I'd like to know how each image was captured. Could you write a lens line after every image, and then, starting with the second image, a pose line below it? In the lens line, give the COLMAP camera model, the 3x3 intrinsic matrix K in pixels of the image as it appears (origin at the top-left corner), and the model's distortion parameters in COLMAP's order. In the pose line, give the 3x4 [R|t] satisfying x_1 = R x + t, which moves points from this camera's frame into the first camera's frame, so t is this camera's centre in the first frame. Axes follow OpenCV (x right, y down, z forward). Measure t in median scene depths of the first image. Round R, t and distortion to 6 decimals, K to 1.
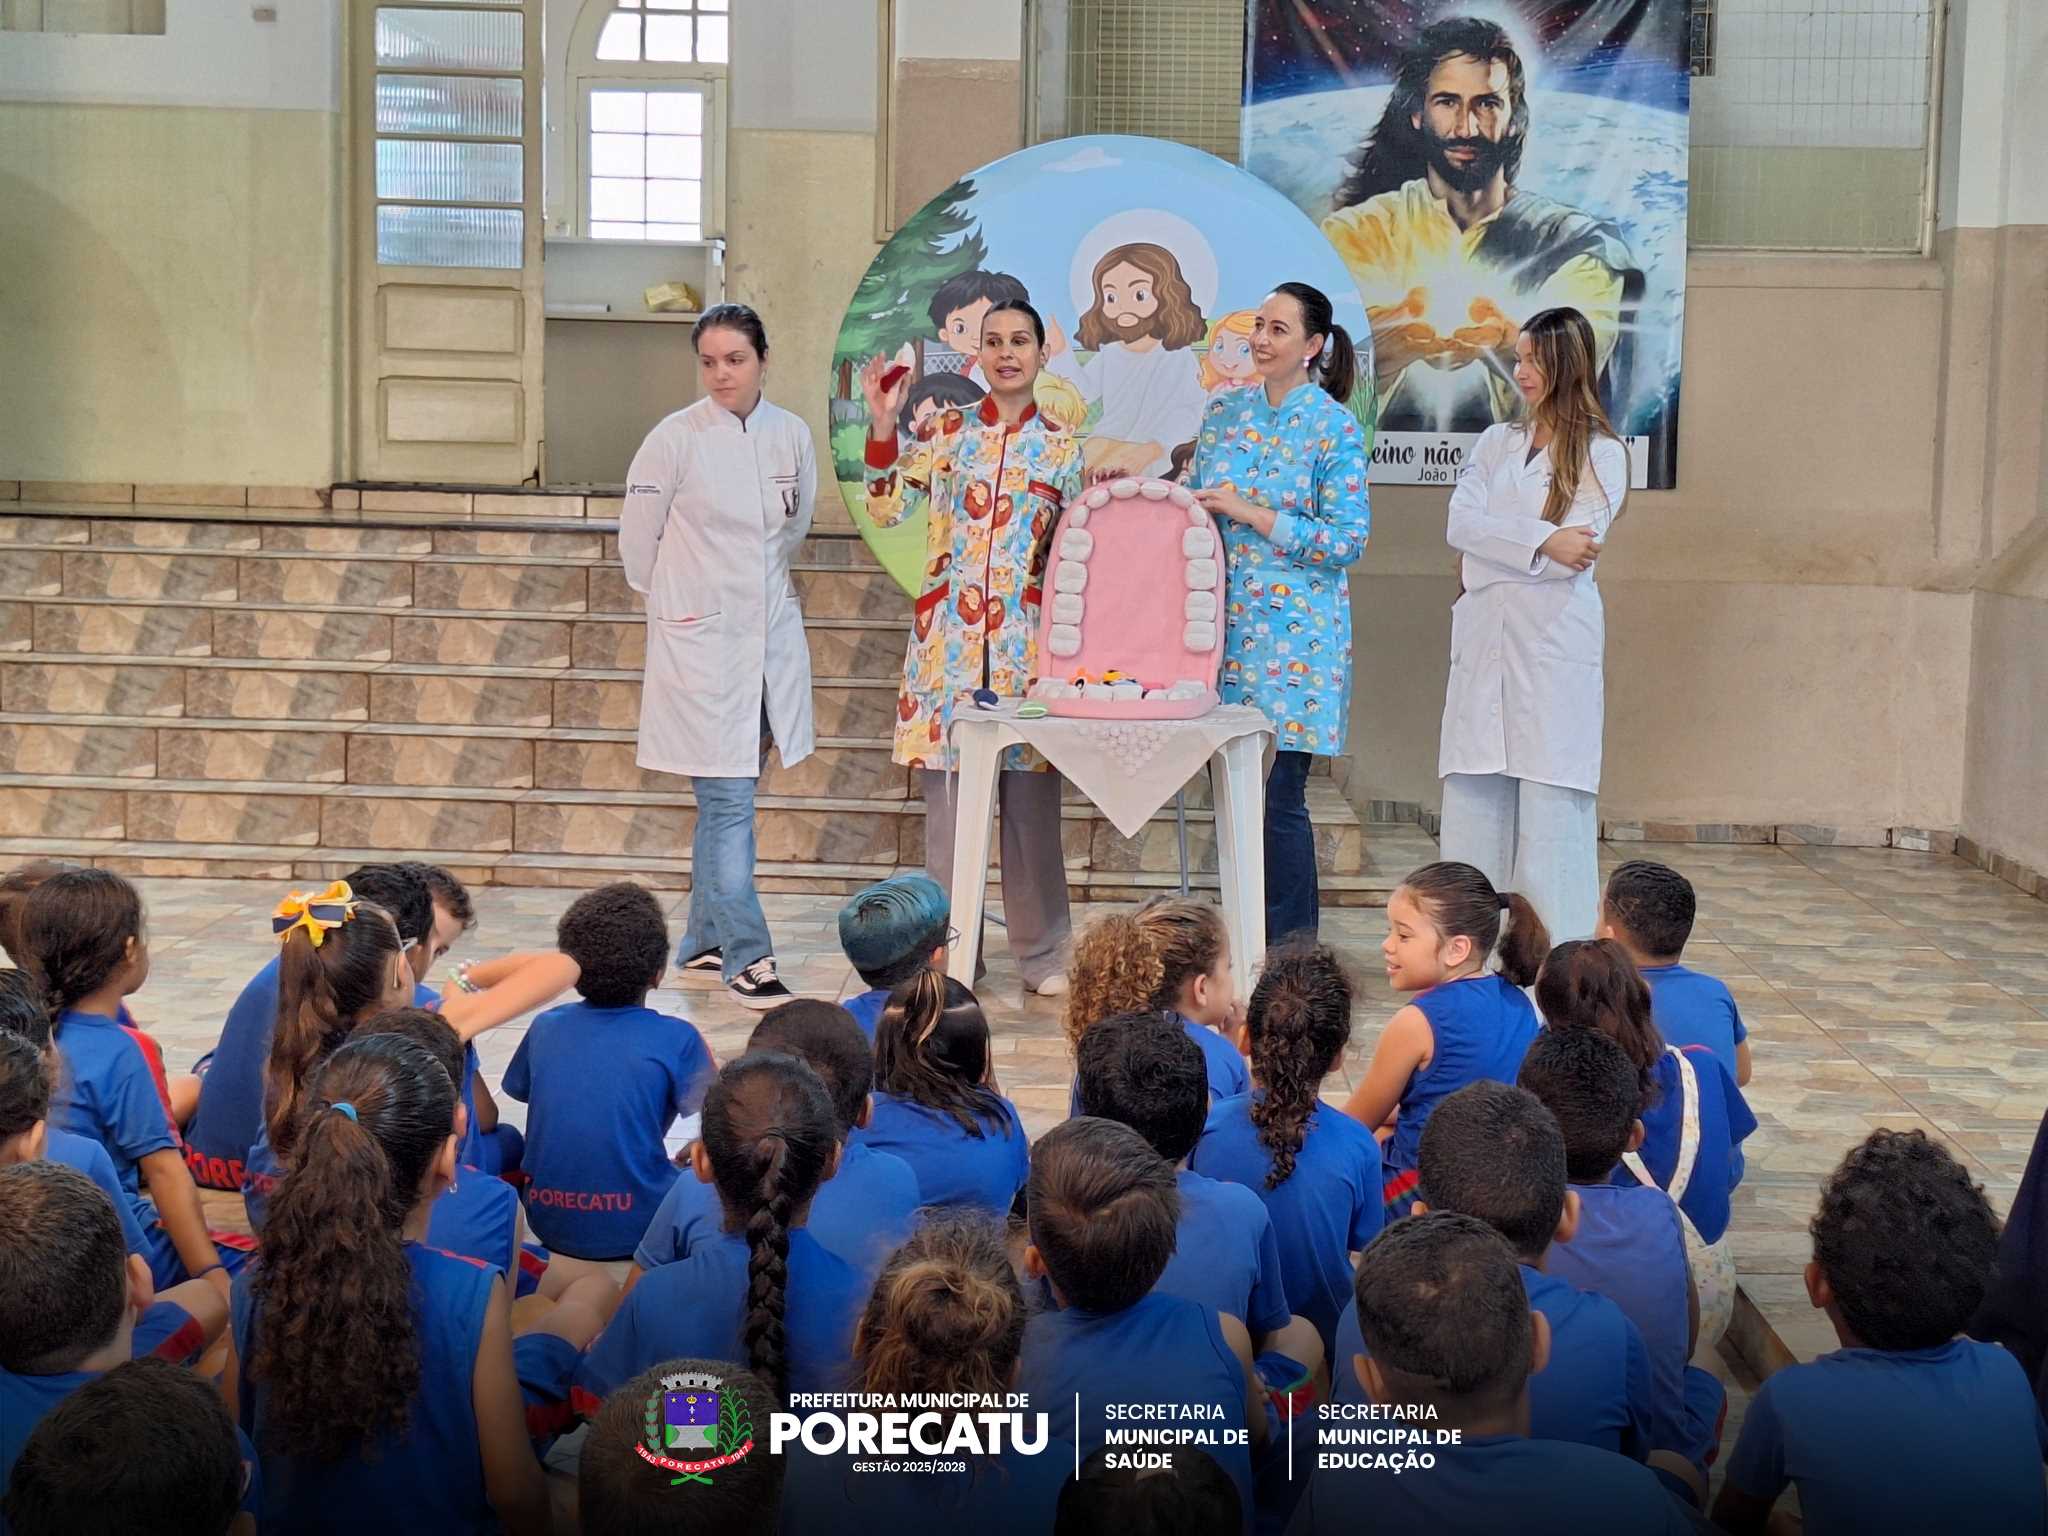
lens RADIAL K [[3357.8, 0, 1046.0], [0, 3357.8, 744.8], [0, 0, 1]] dist [0.169412, -0.311927]
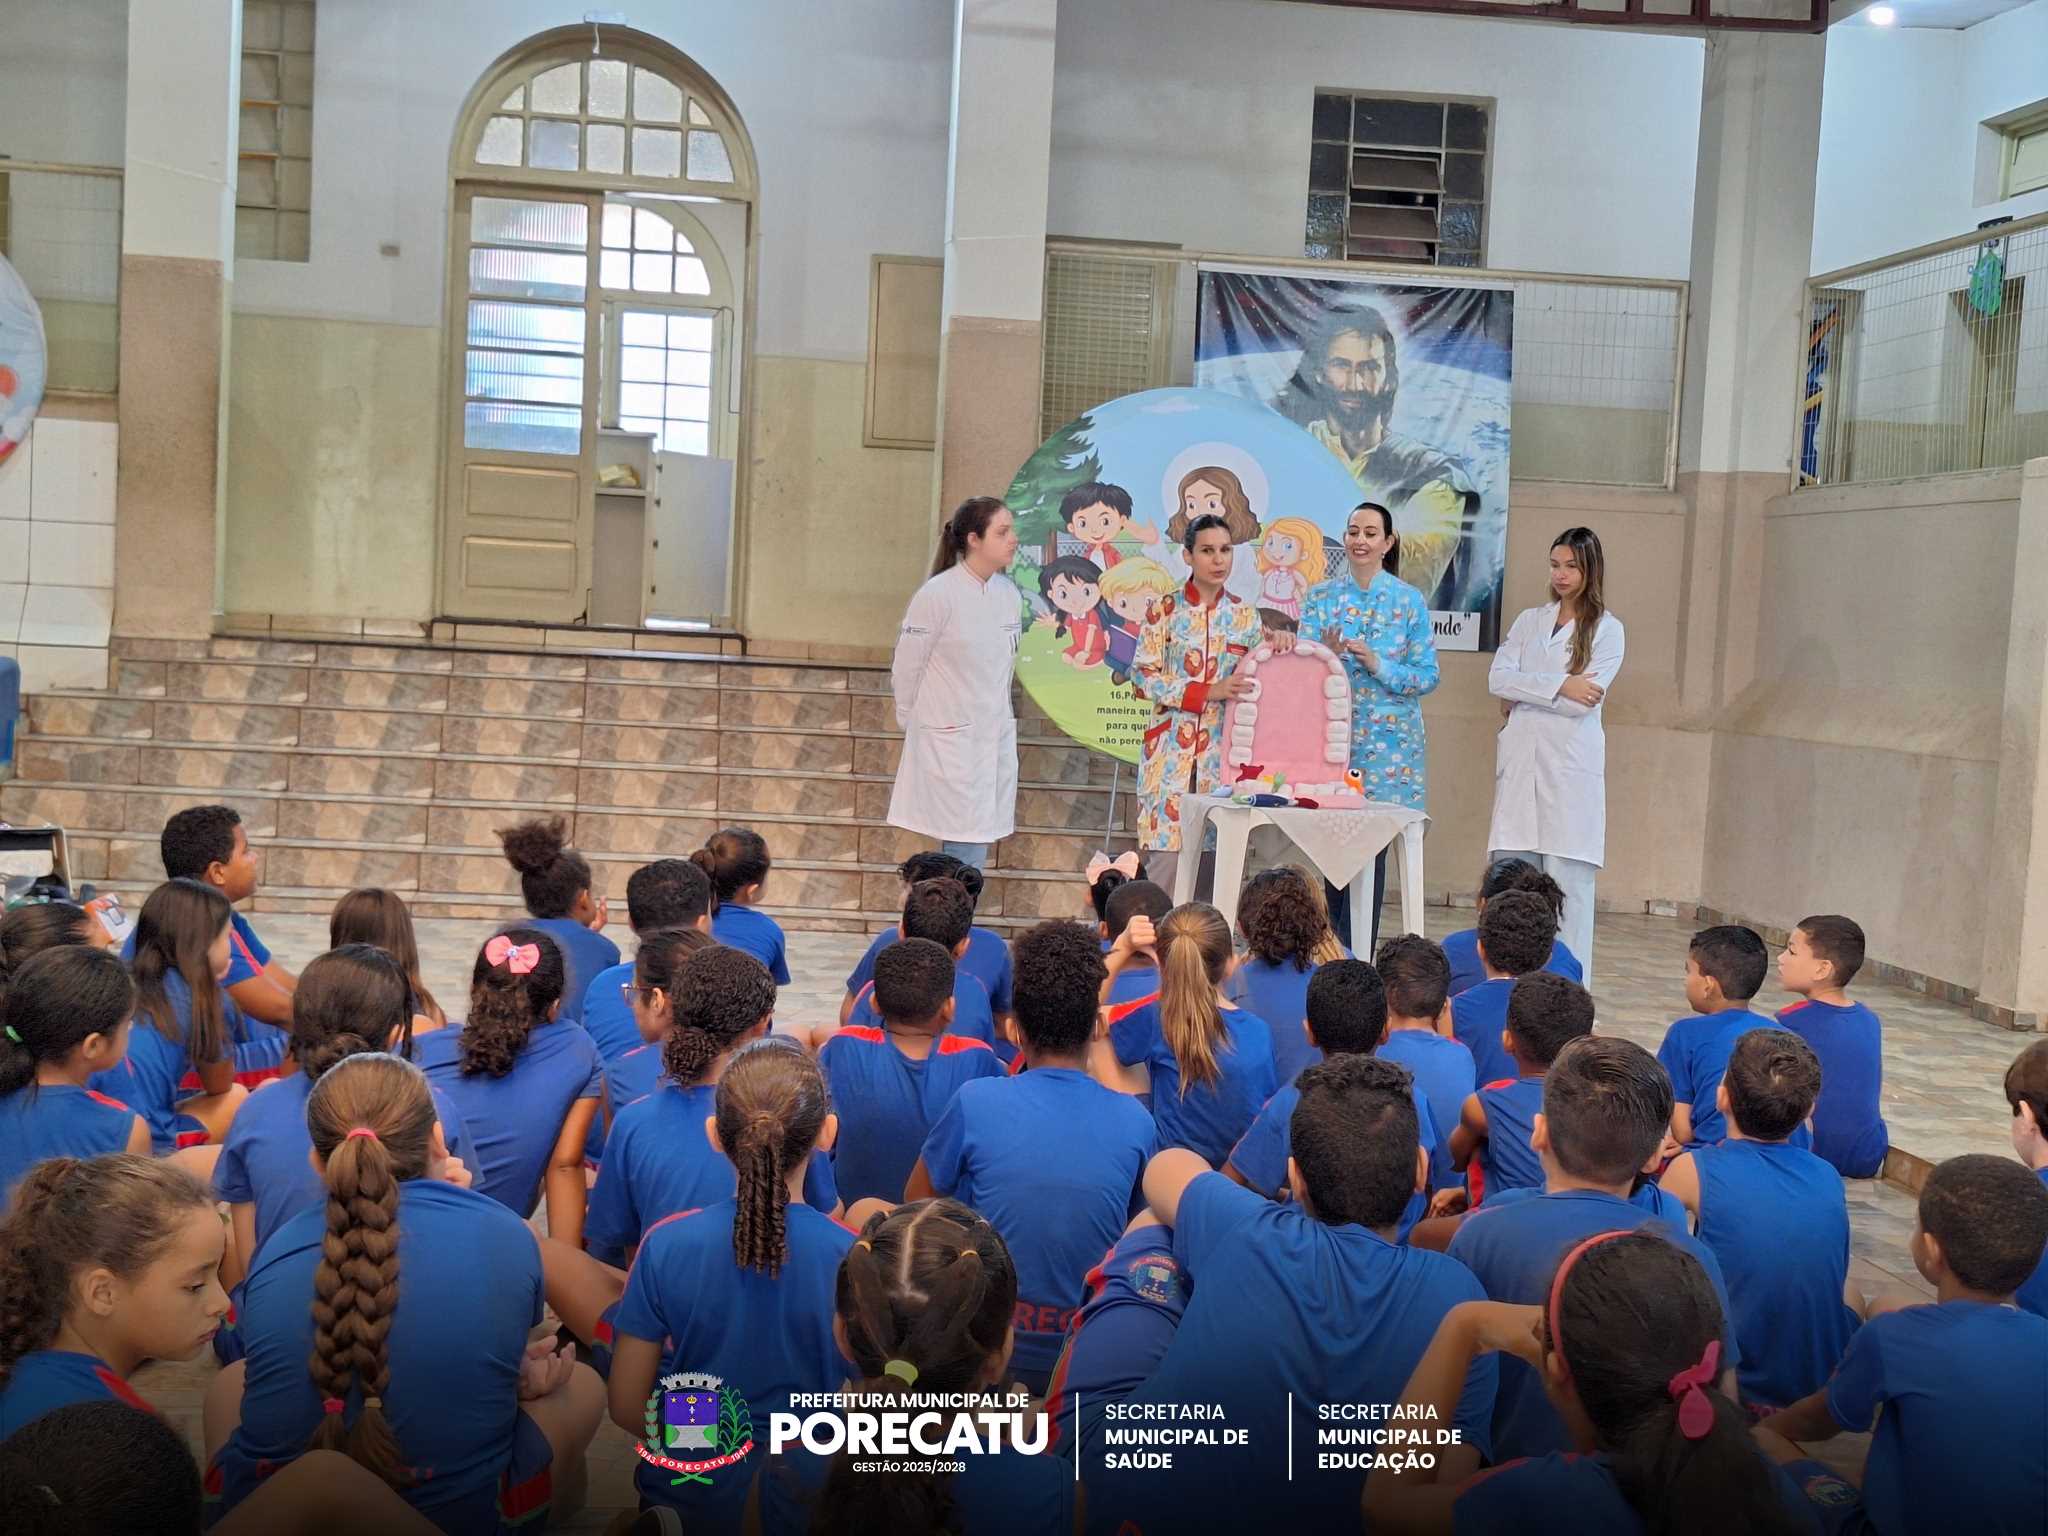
lens RADIAL K [[2825.1, 0, 1016.7], [0, 2825.1, 784.9], [0, 0, 1]] dist [0.171773, -0.365824]
pose [[0.985951, 0.018645, 0.165993, -0.203783], [-0.015156, 0.999637, -0.022260, 0.007314], [-0.166348, 0.019432, 0.985876, -0.108840]]
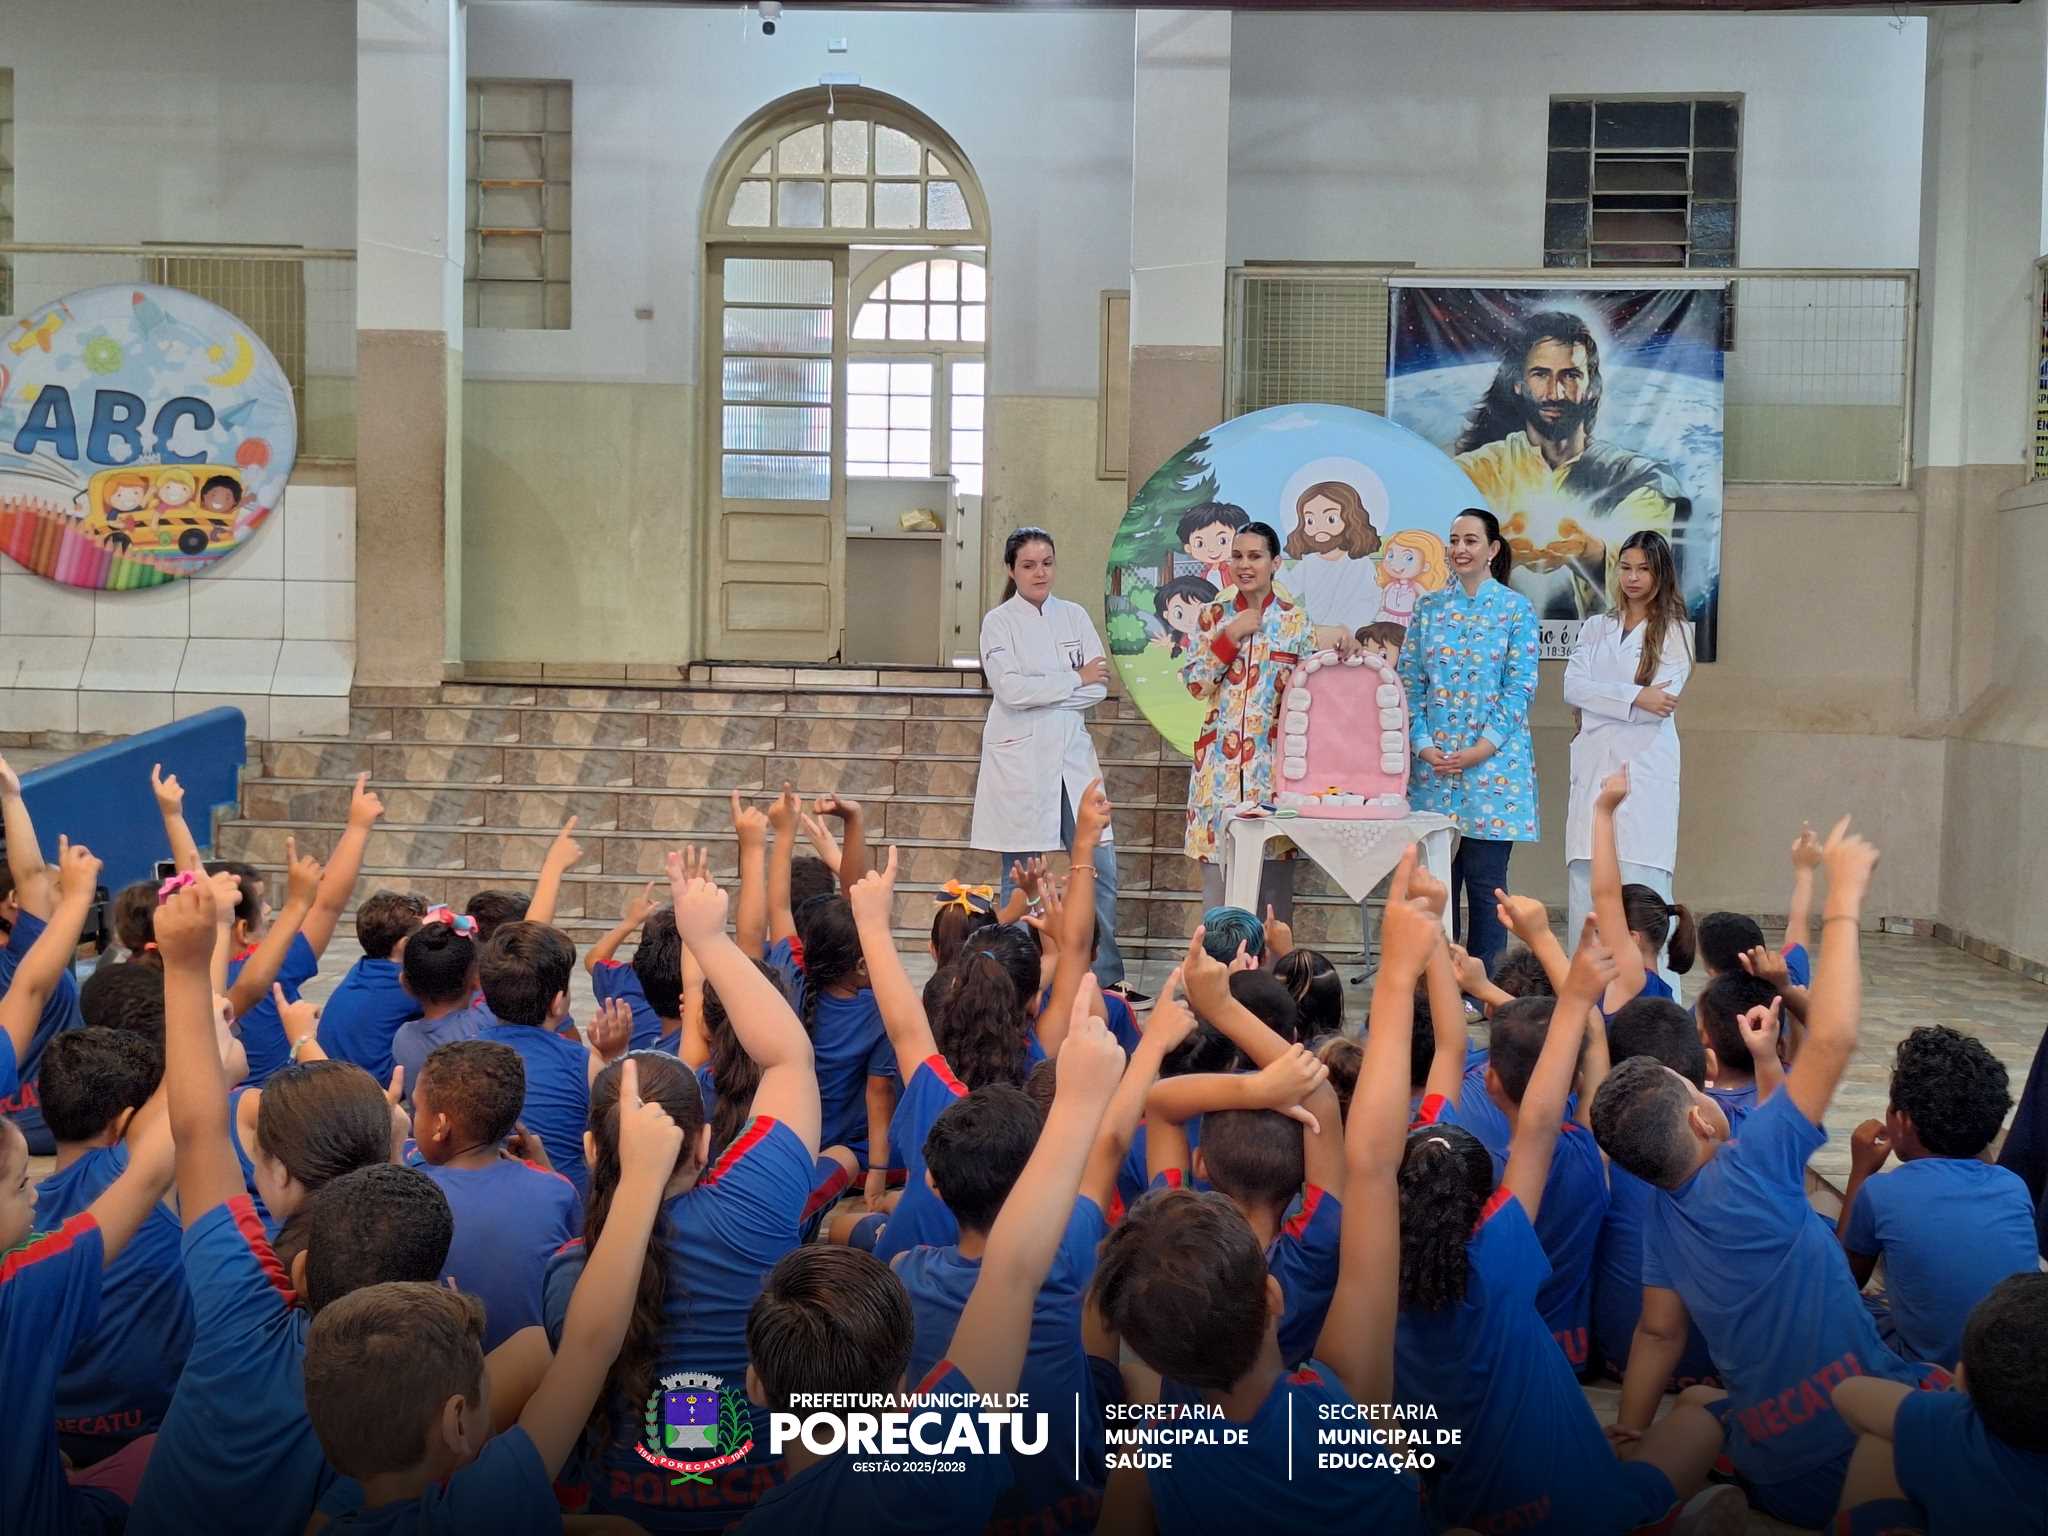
lens RADIAL K [[2813.2, 0, 1037.1], [0, 2813.2, 776.8], [0, 0, 1]] dist [0.172802, -0.364490]
pose [[0.999544, -0.000171, -0.030205, -0.048342], [-0.001024, 0.999217, -0.039545, 0.014370], [0.030189, 0.039558, 0.998761, -0.125048]]
